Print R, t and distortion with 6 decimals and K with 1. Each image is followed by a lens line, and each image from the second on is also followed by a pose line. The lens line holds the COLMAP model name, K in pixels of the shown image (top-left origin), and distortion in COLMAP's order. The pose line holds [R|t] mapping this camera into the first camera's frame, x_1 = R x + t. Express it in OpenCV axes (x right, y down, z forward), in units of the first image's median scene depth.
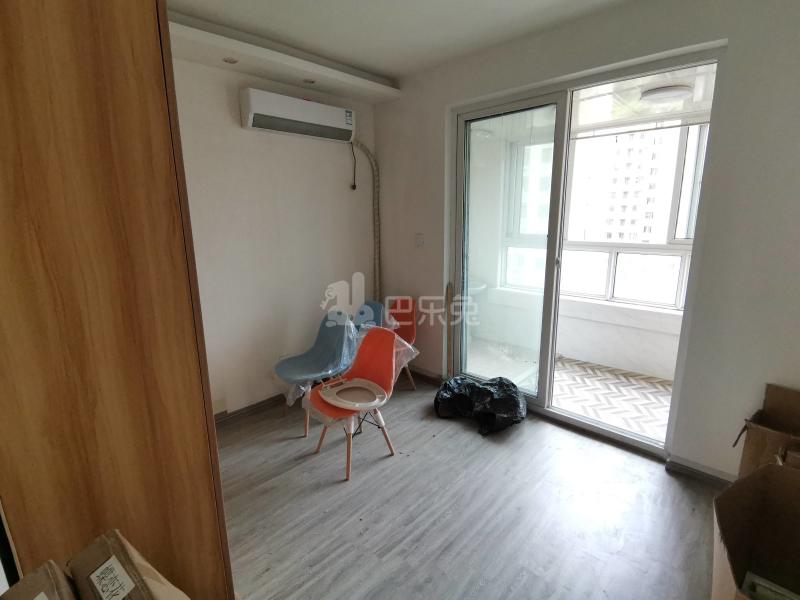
lens RADIAL K [[392.9, 0, 400.0], [0, 392.9, 300.0], [0, 0, 1]] dist [-0.003273, -0.001546]
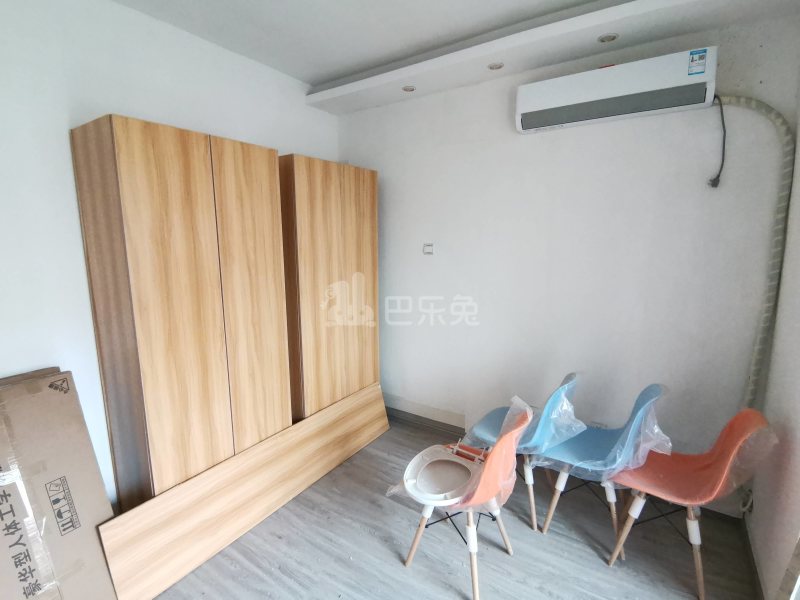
lens RADIAL K [[392.9, 0, 400.0], [0, 392.9, 300.0], [0, 0, 1]] dist [-0.003273, -0.001546]
pose [[0.178266, 0.168020, -0.969531, 0.478788], [-0.205319, 0.969976, 0.130346, -0.141582], [0.962323, 0.175827, 0.207412, 0.641755]]
